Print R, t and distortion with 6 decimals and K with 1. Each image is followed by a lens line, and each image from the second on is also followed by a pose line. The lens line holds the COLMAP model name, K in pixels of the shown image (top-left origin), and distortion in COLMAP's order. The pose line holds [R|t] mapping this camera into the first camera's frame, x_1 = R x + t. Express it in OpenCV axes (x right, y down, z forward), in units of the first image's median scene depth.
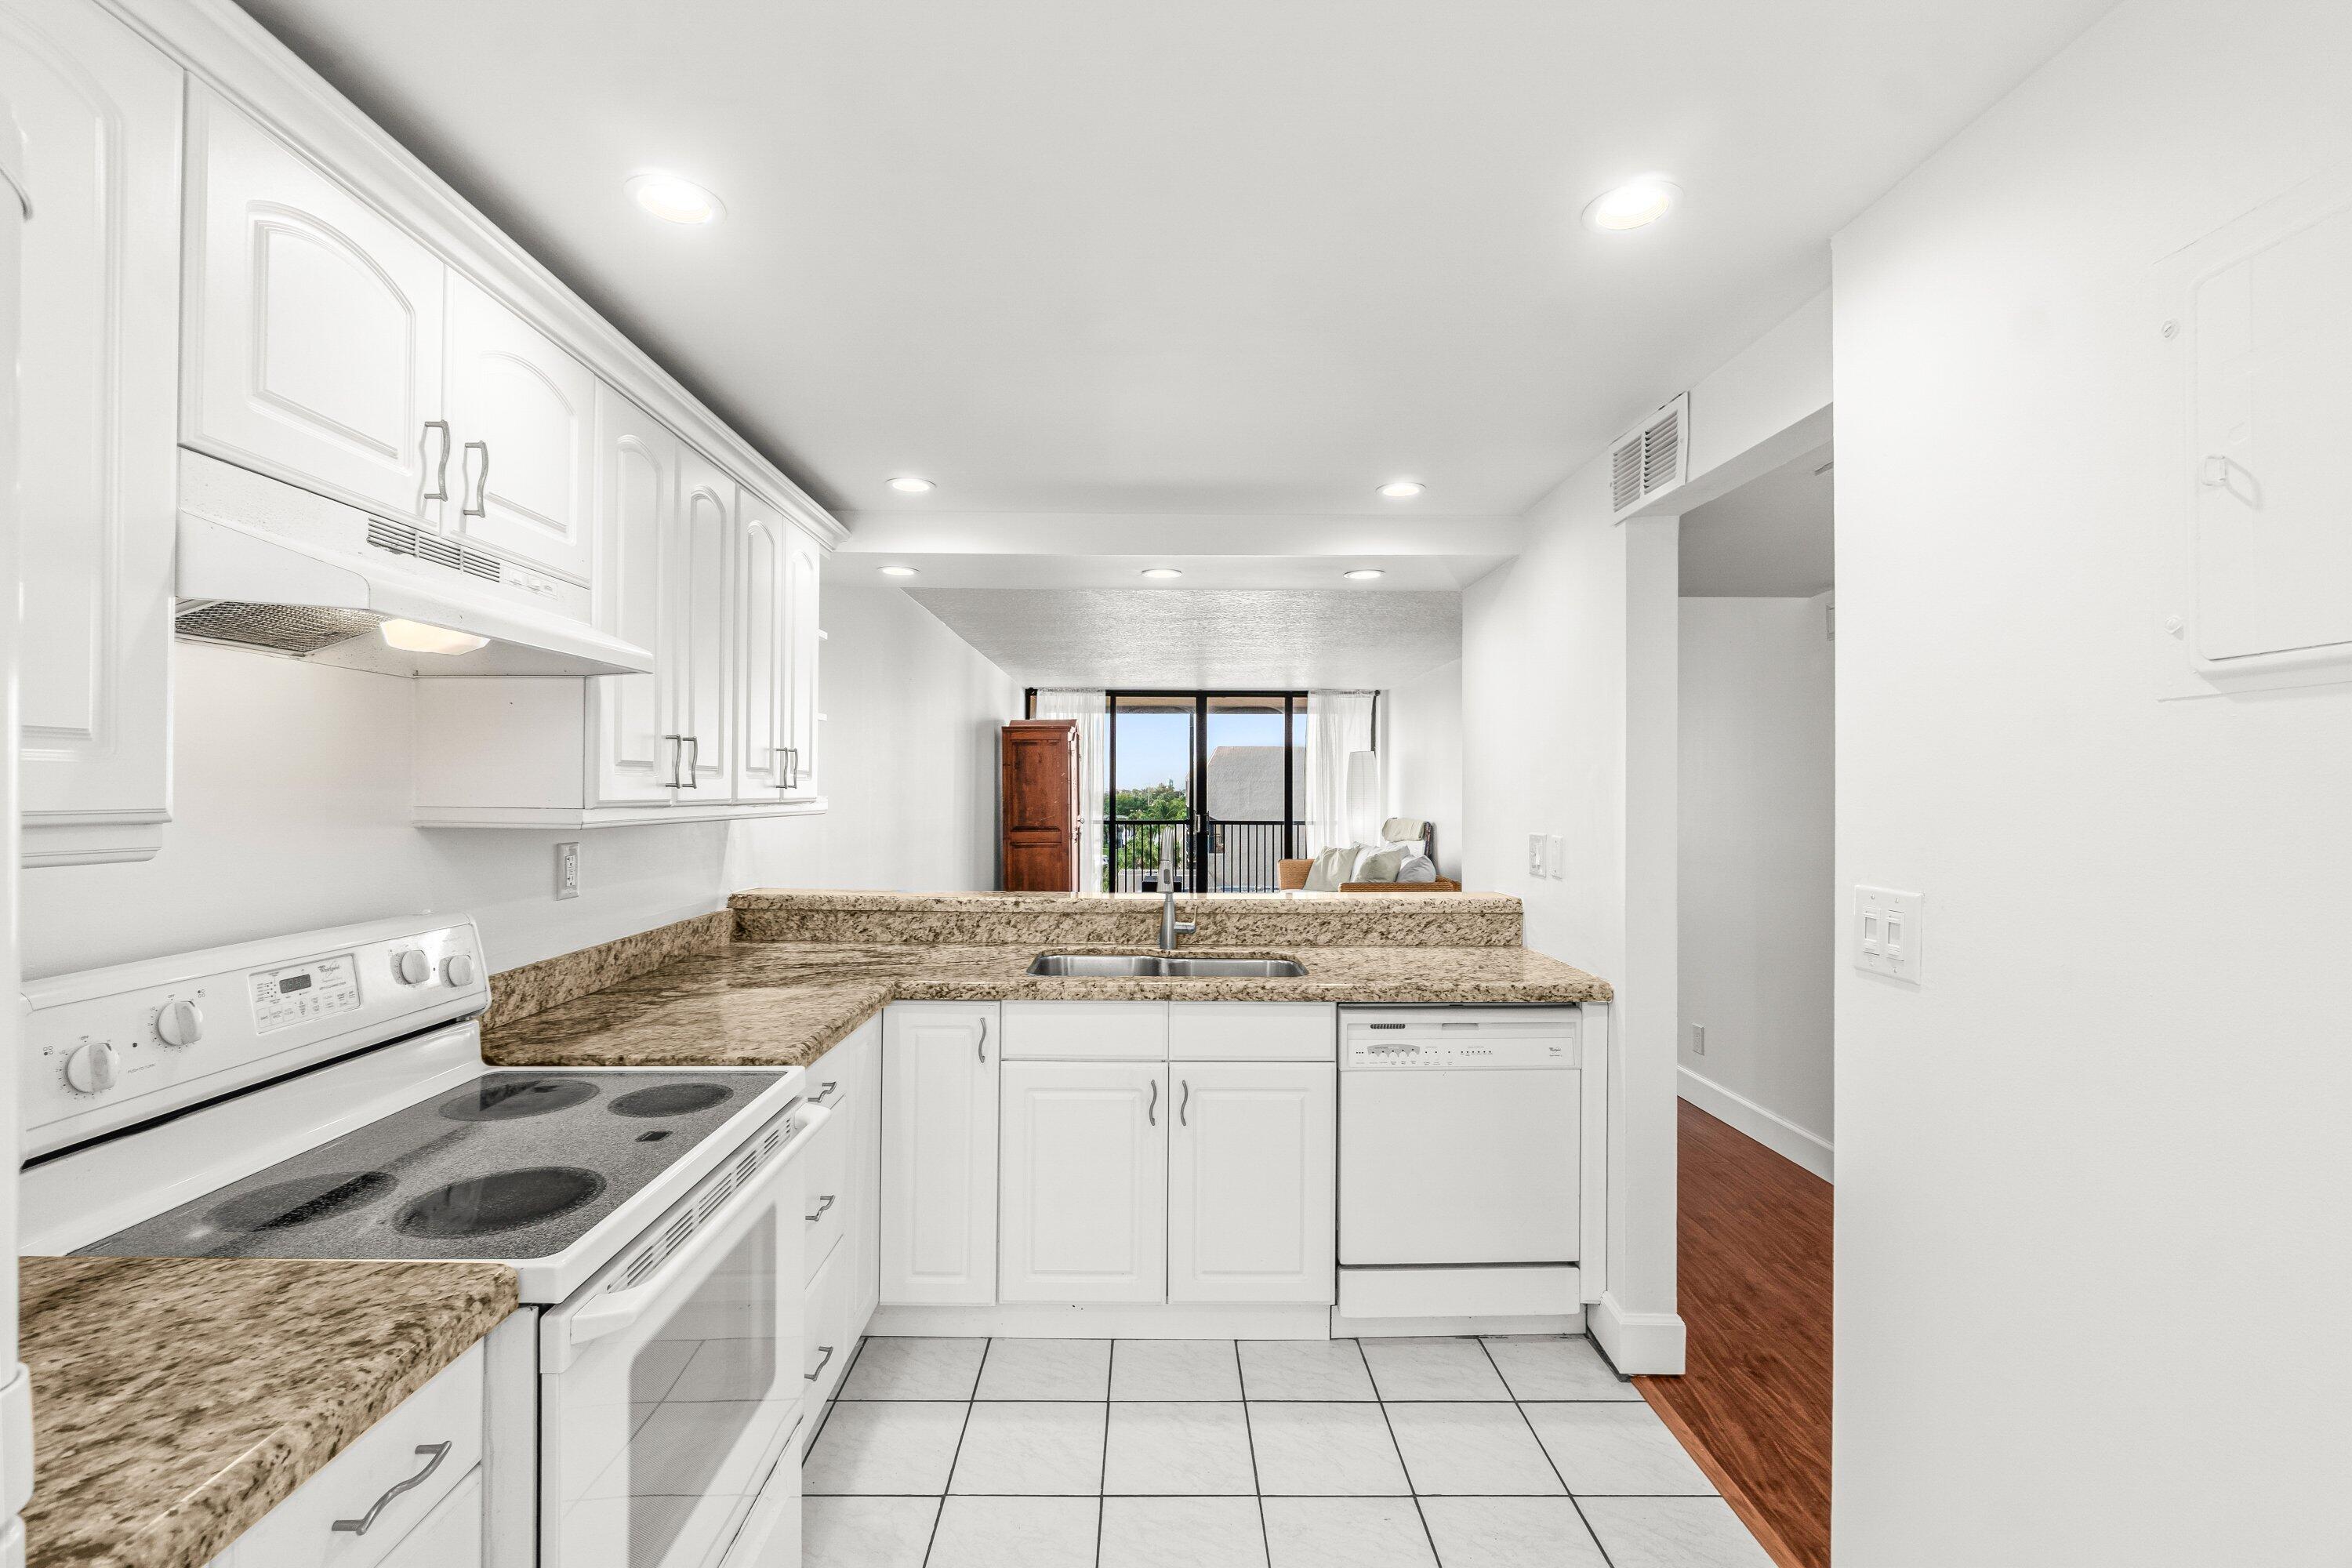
lens RADIAL K [[1020.1, 0, 1180.5], [0, 1020.1, 798.3], [0, 0, 1]] dist [-0.004636, 0.000778]
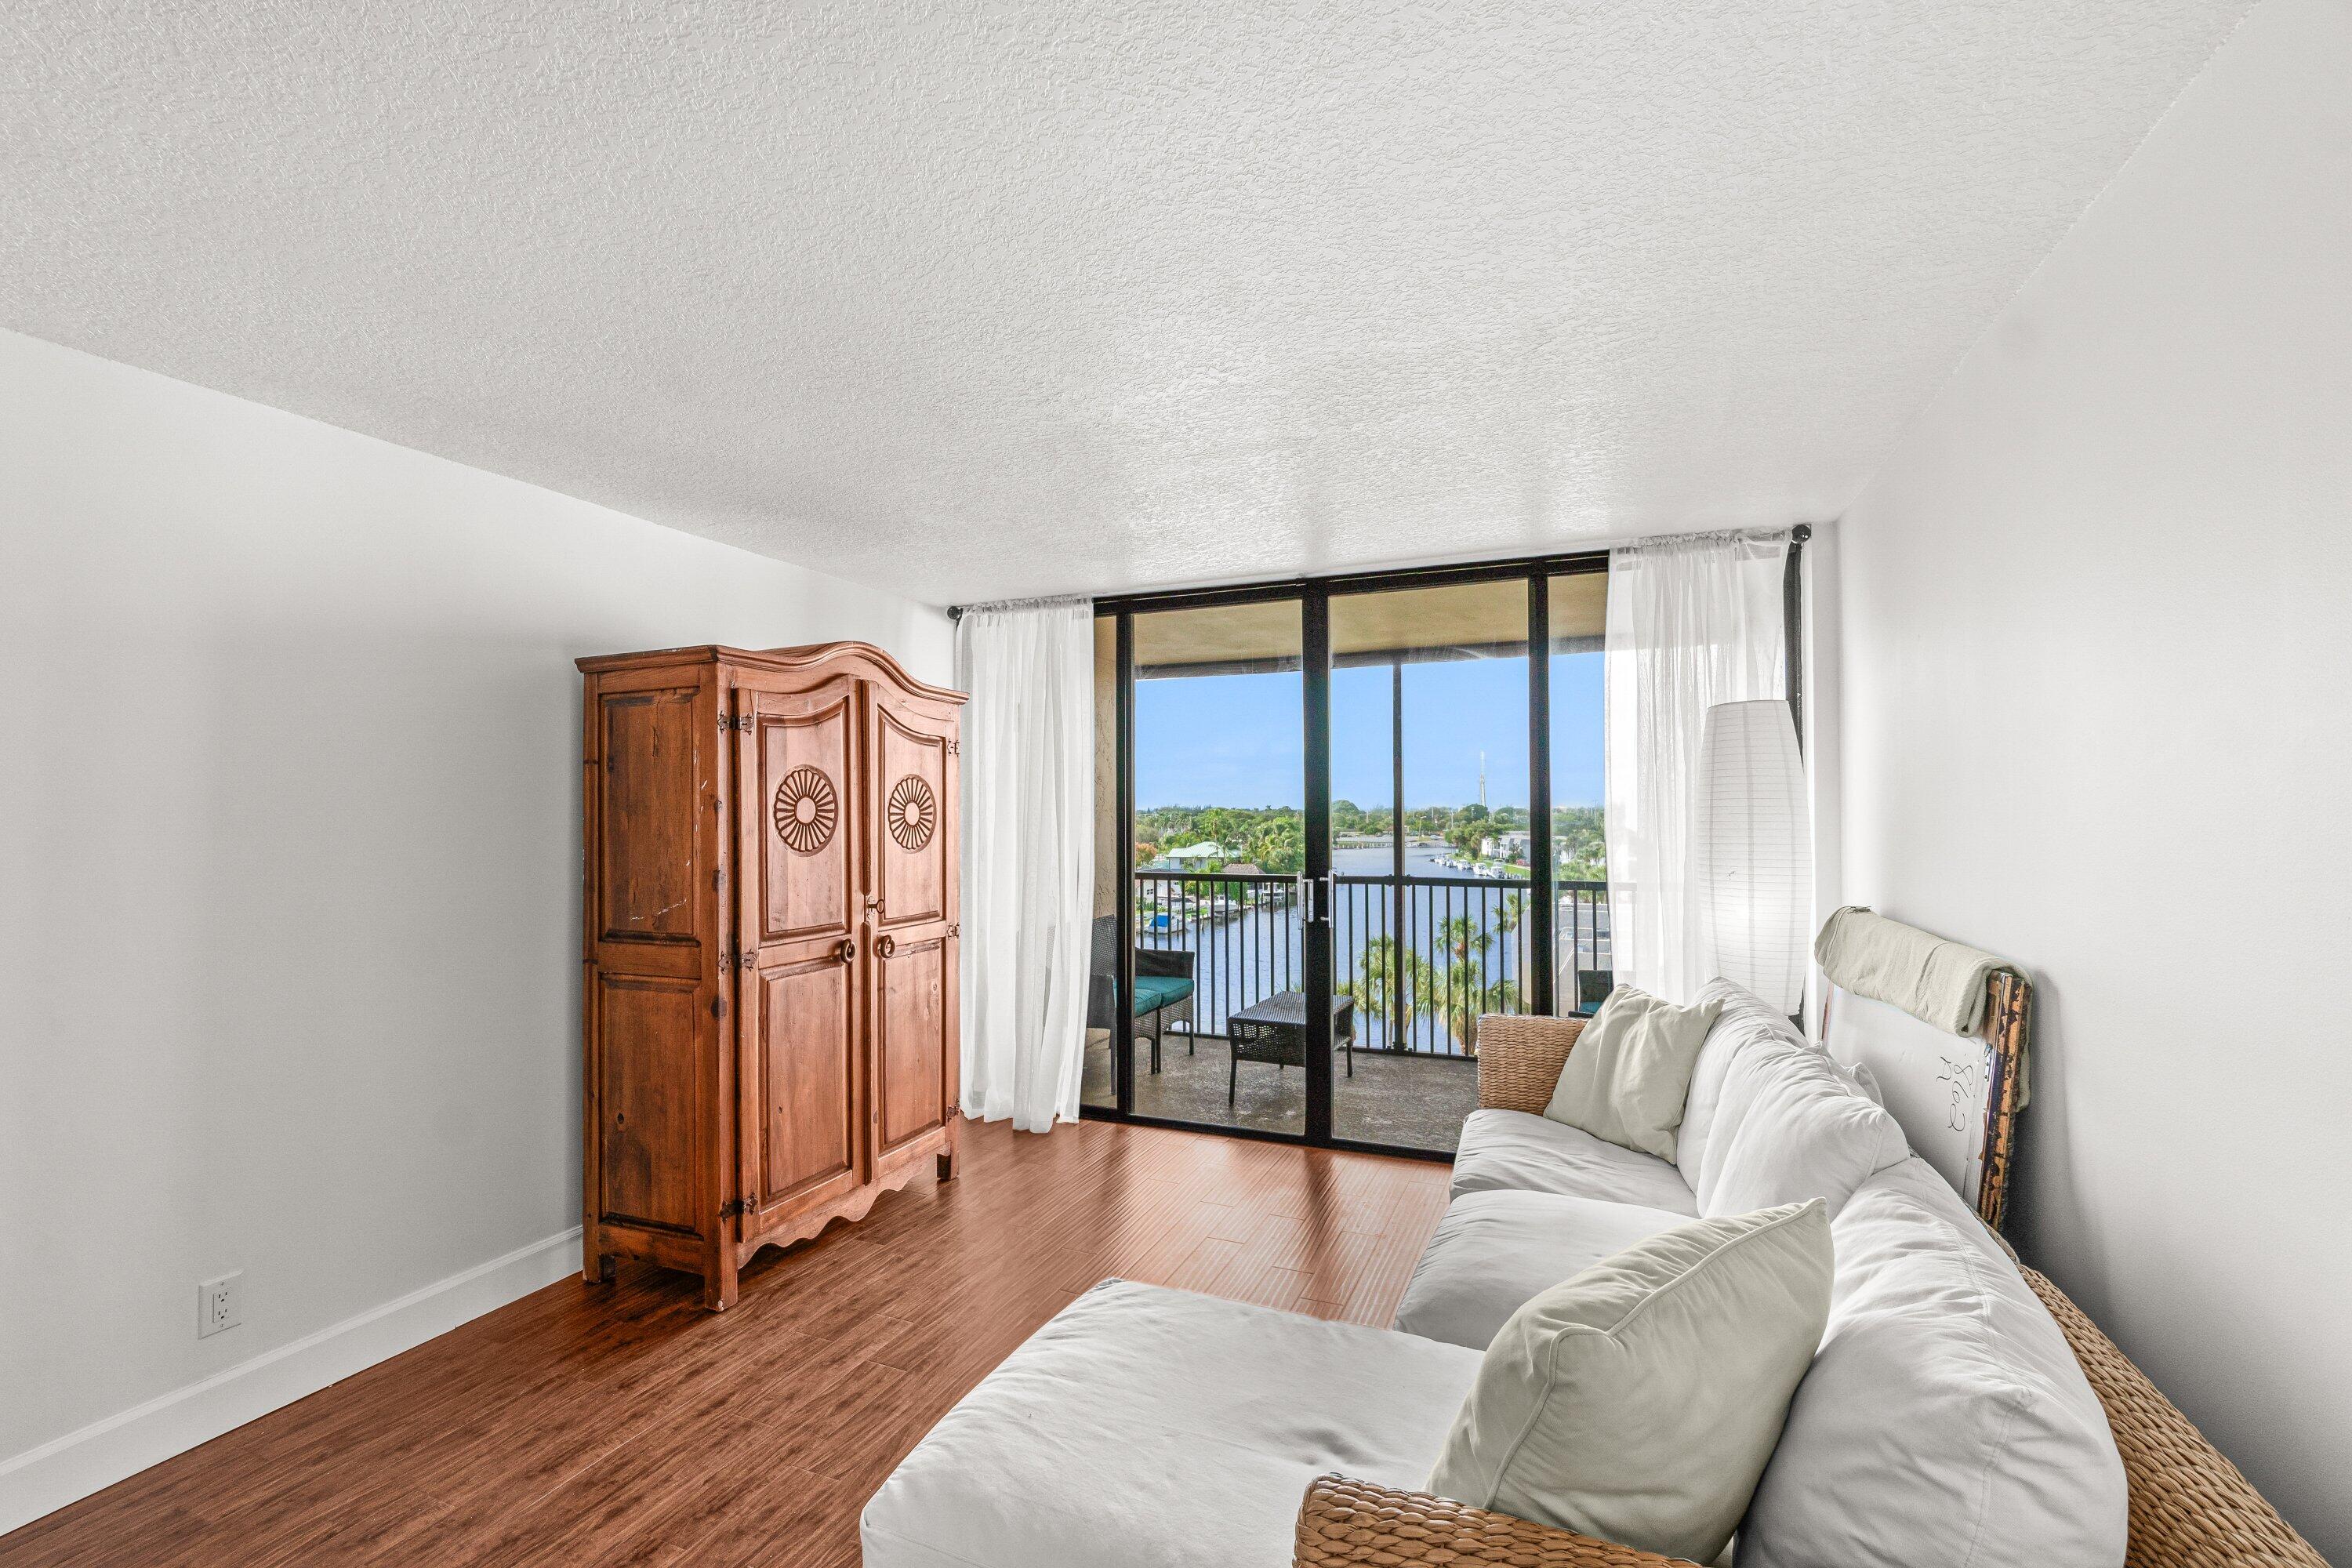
lens RADIAL K [[1020.1, 0, 1173.2], [0, 1020.1, 796.3], [0, 0, 1]] dist [-0.004636, 0.000778]
pose [[0.910311, -0.015945, -0.413618, 0.576744], [0.006877, 0.999702, -0.023404, -0.033089], [0.413868, 0.018460, 0.910150, 2.463776]]
